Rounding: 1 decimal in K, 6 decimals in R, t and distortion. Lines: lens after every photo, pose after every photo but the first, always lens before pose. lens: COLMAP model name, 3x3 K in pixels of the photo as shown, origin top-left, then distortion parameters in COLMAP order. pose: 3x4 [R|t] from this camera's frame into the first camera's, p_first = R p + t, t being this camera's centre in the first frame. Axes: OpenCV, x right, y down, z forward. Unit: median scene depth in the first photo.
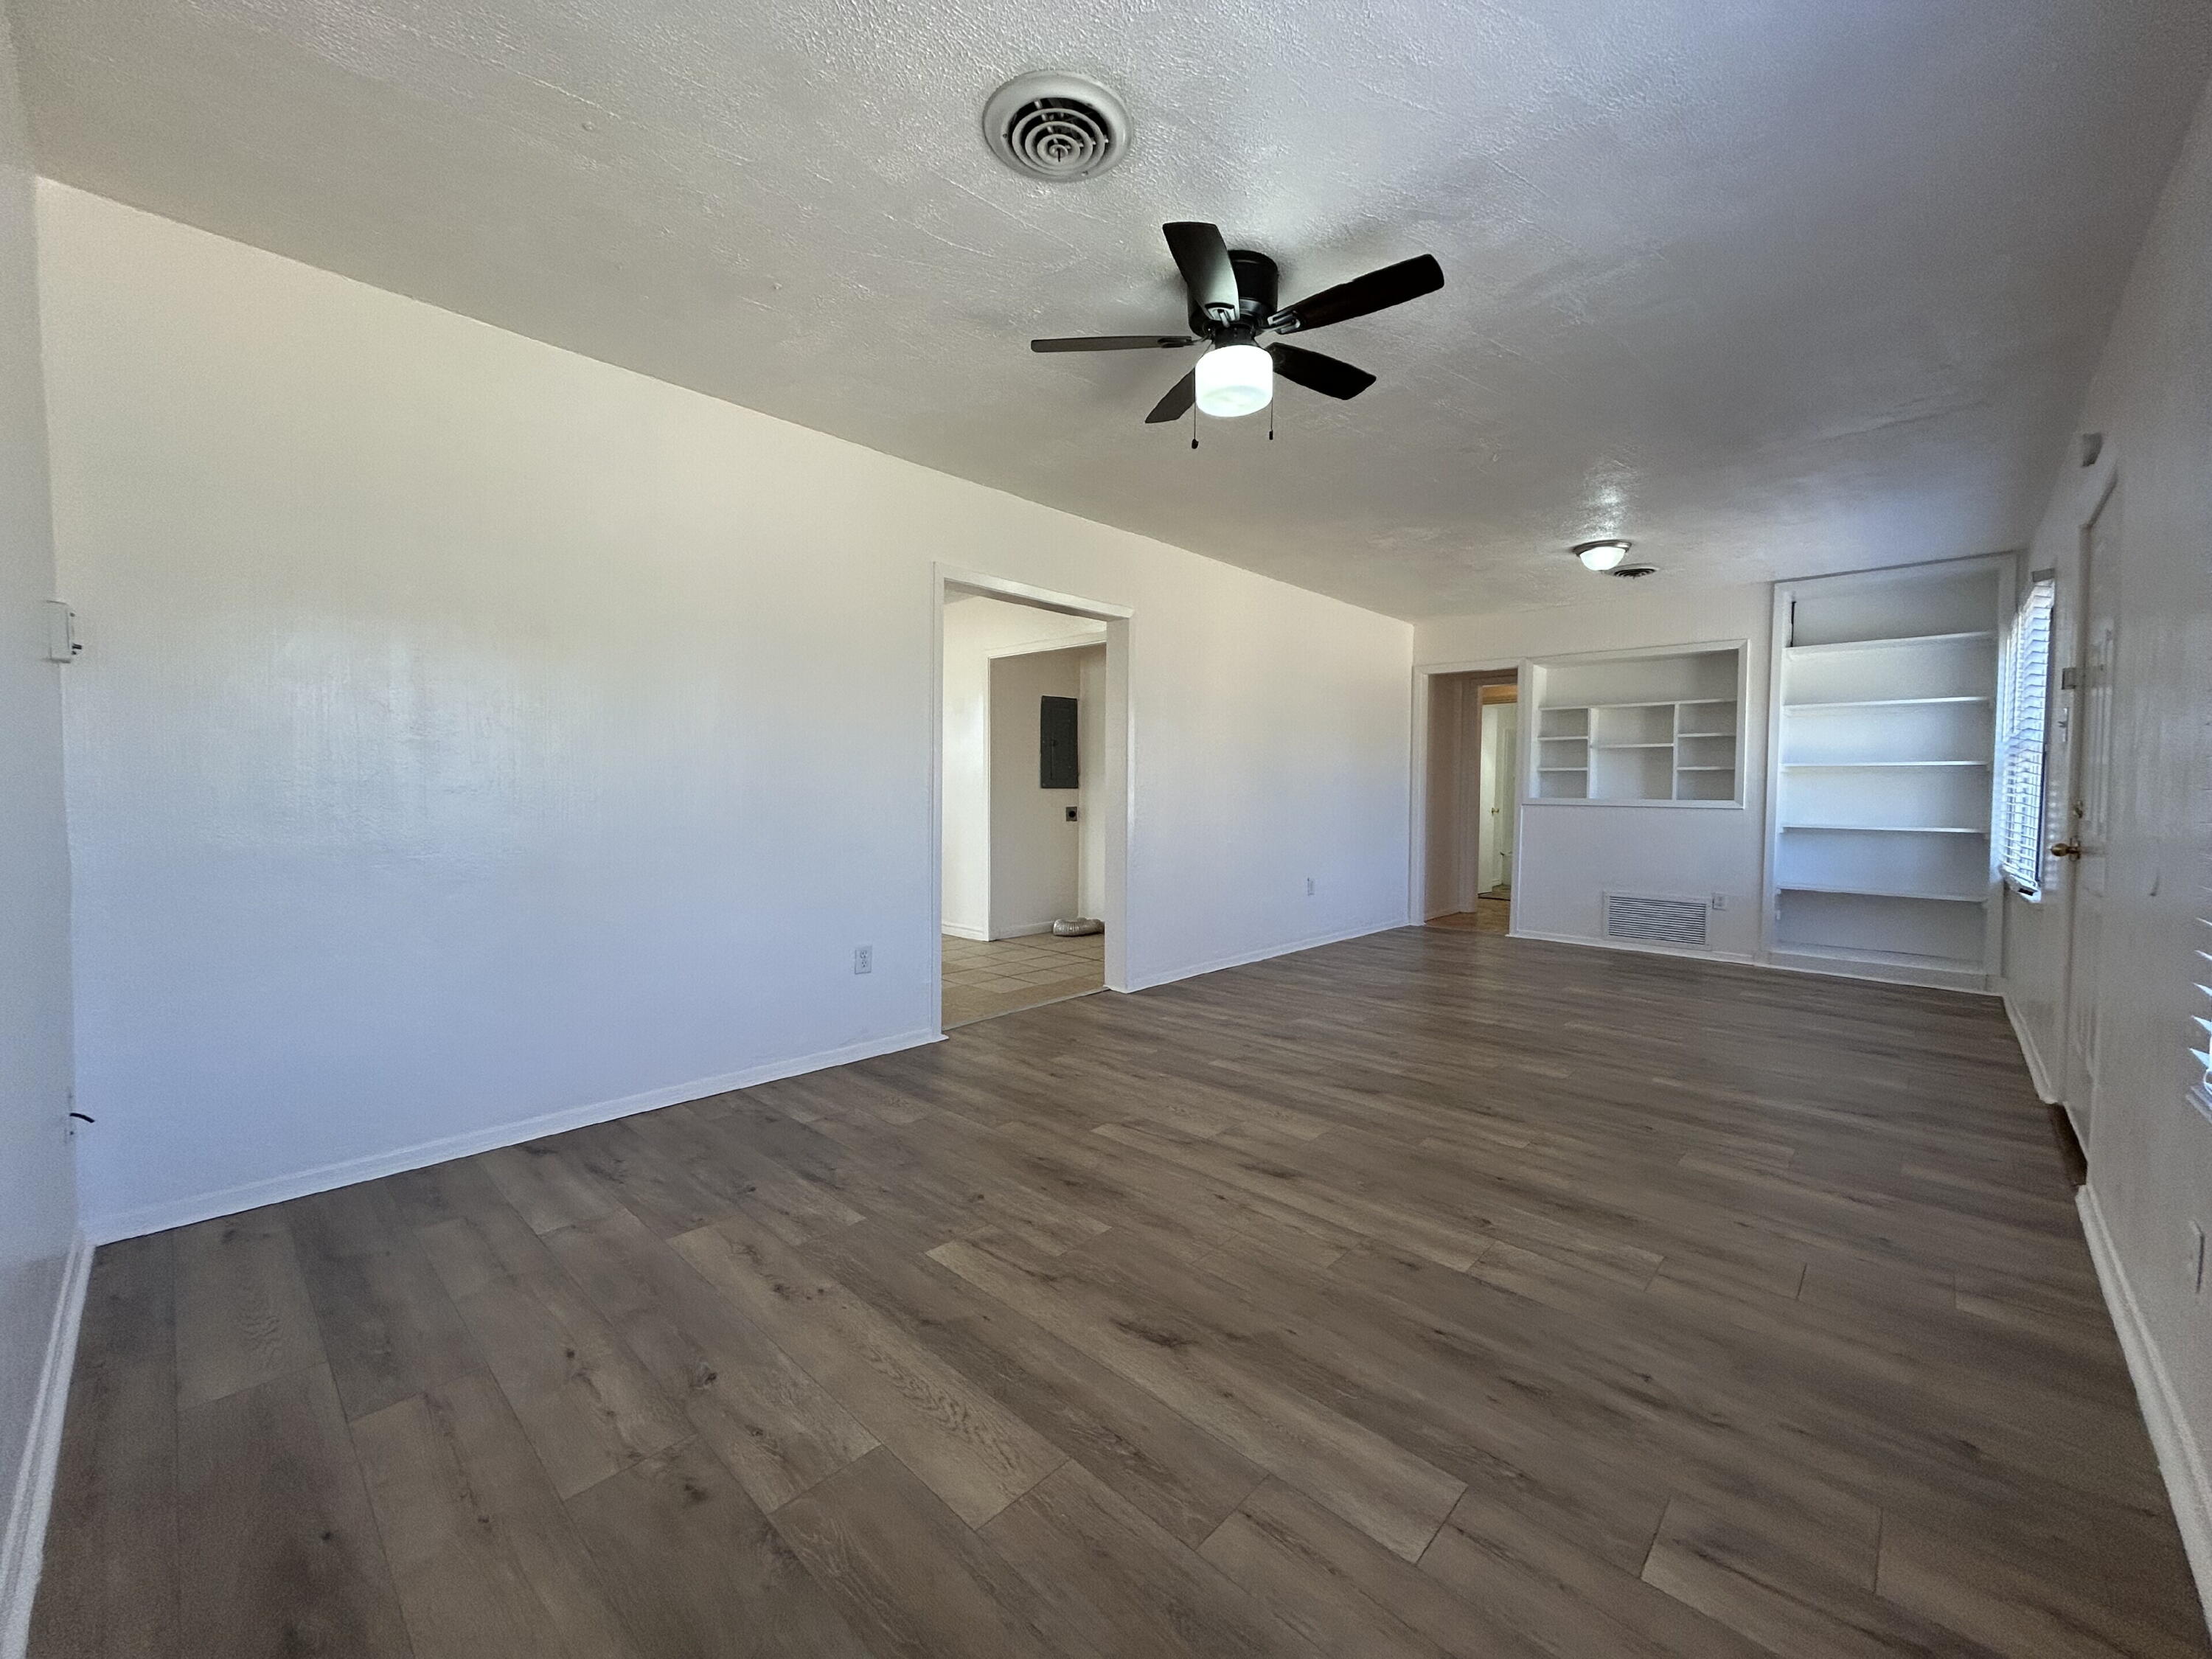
lens RADIAL K [[887.5, 0, 1107.7], [0, 887.5, 839.1], [0, 0, 1]] dist [0.001951, -0.000375]
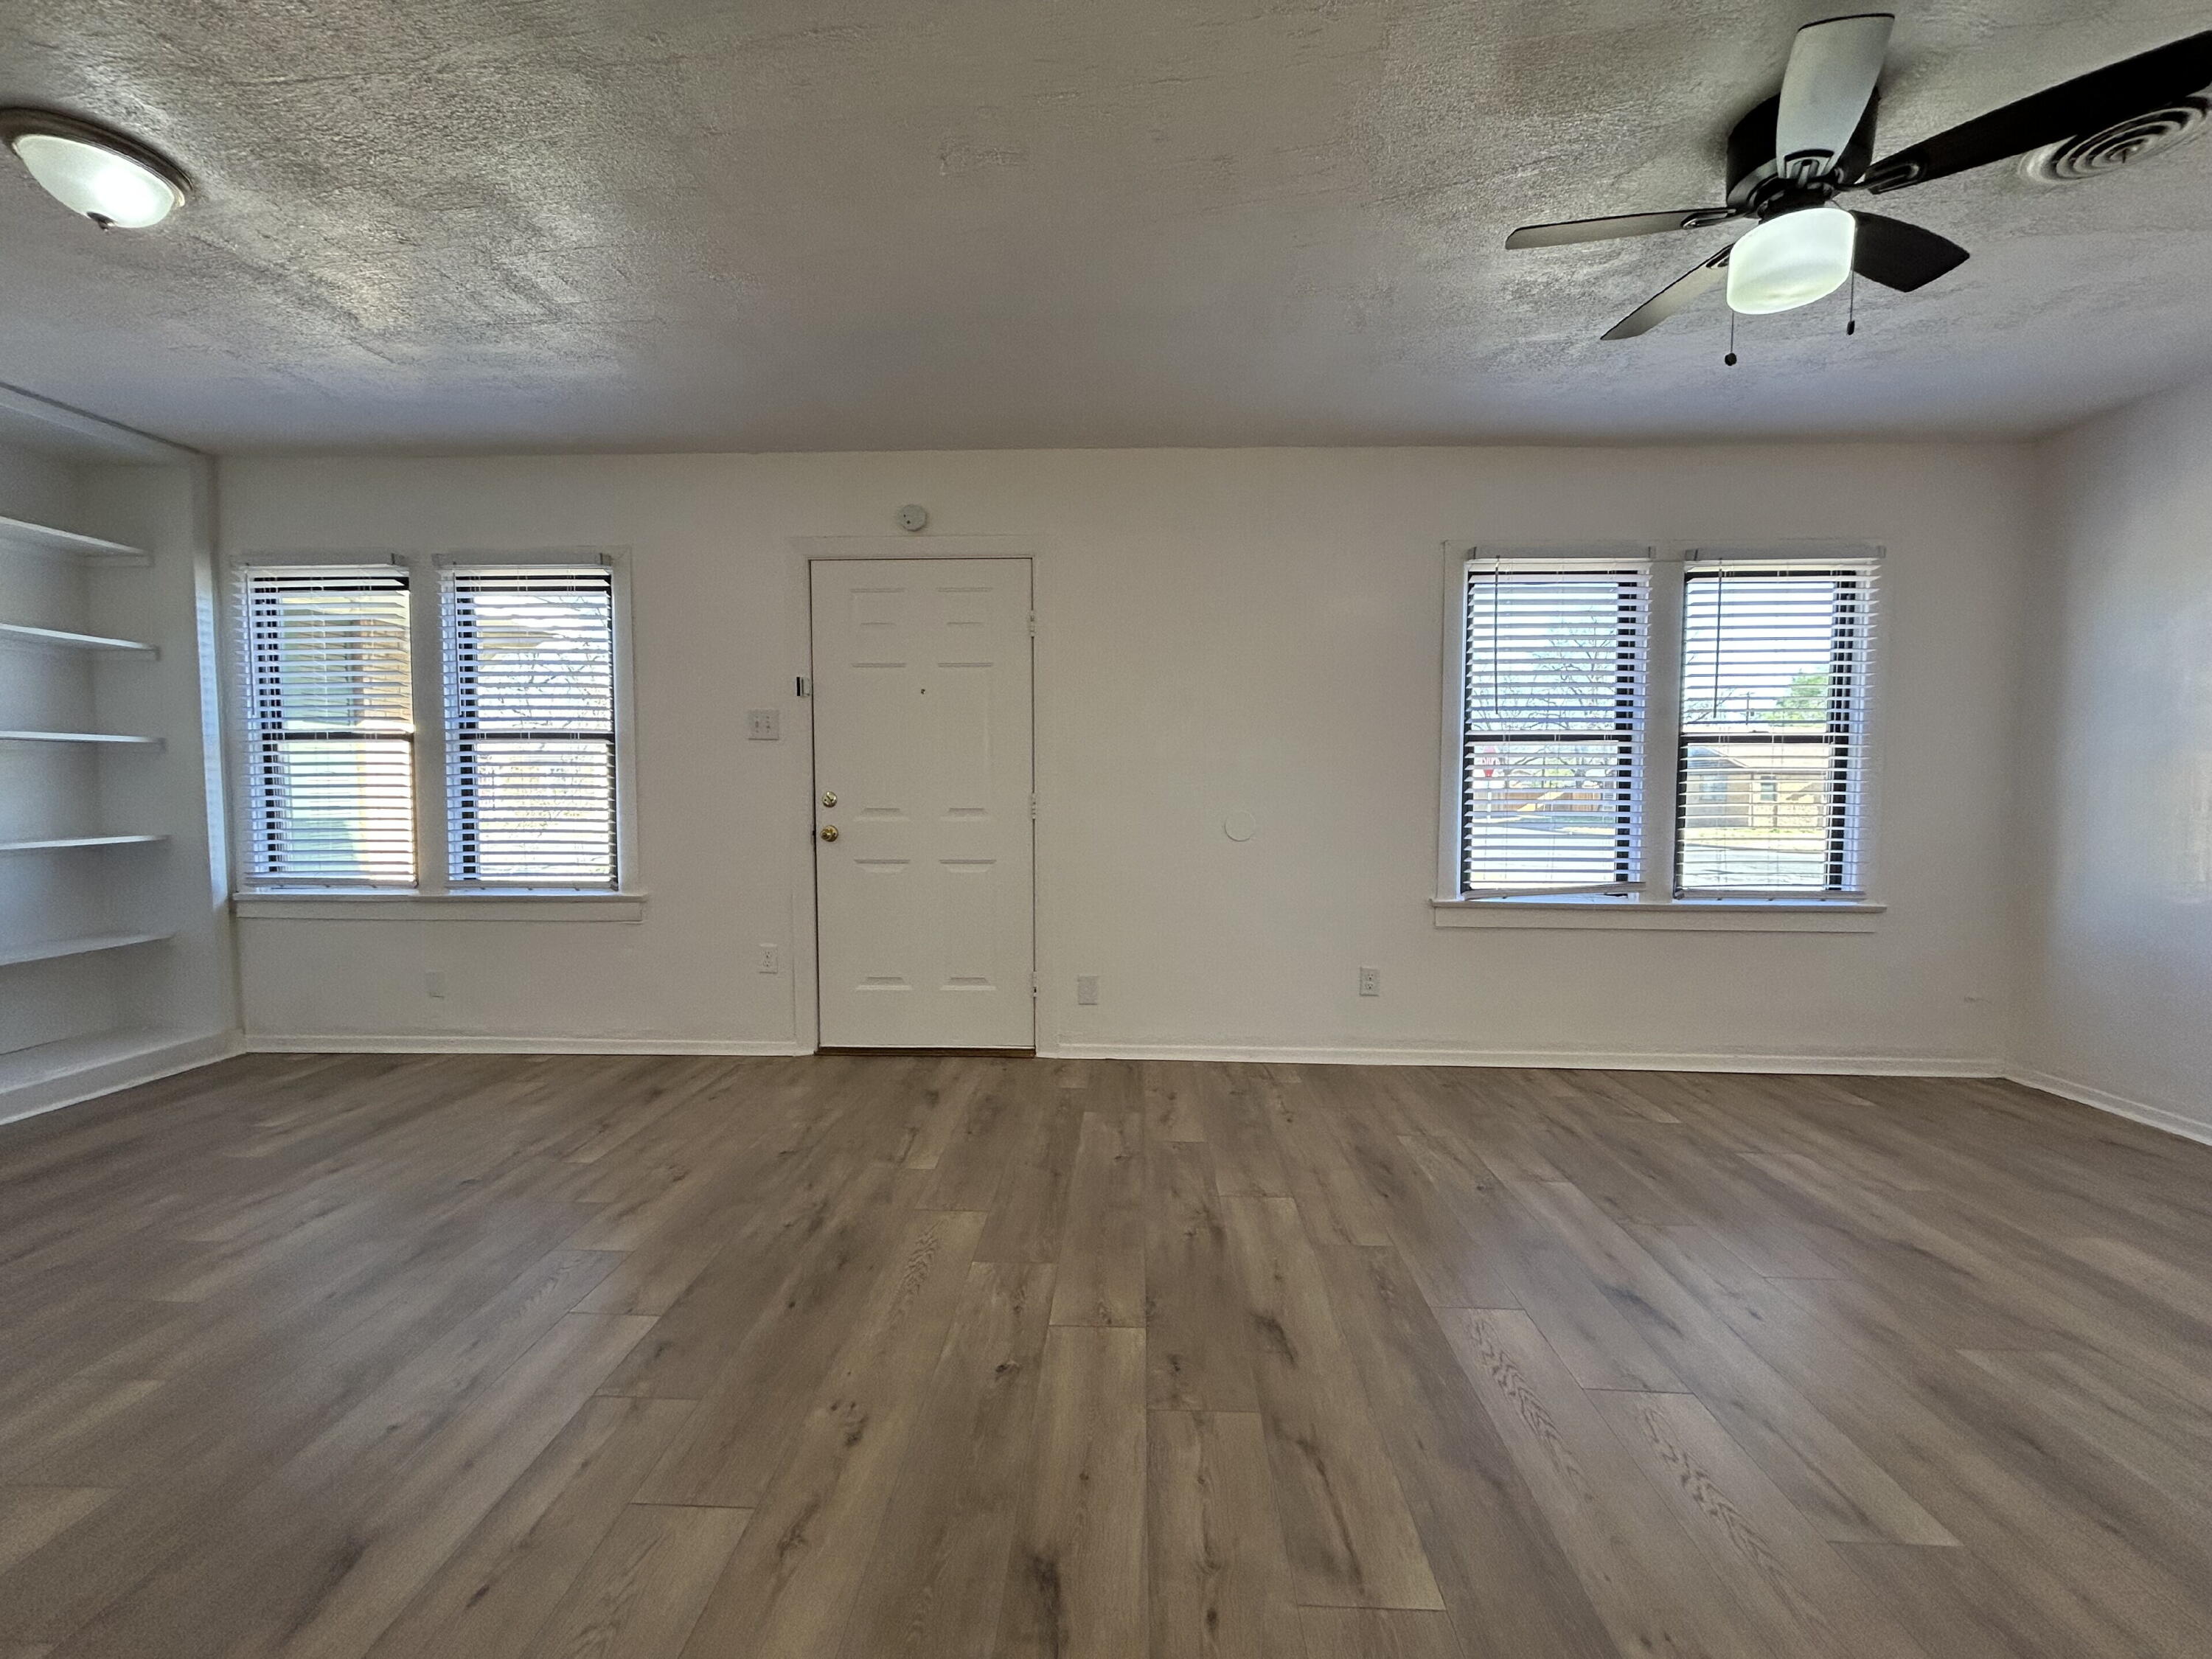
lens RADIAL K [[887.5, 0, 1118.6], [0, 887.5, 820.8], [0, 0, 1]] dist [0.001951, -0.000375]
pose [[-0.665723, -0.040266, 0.745112, -0.070852], [0.036200, 0.995625, 0.086147, -0.126997], [-0.745321, 0.084323, -0.661352, 2.030012]]
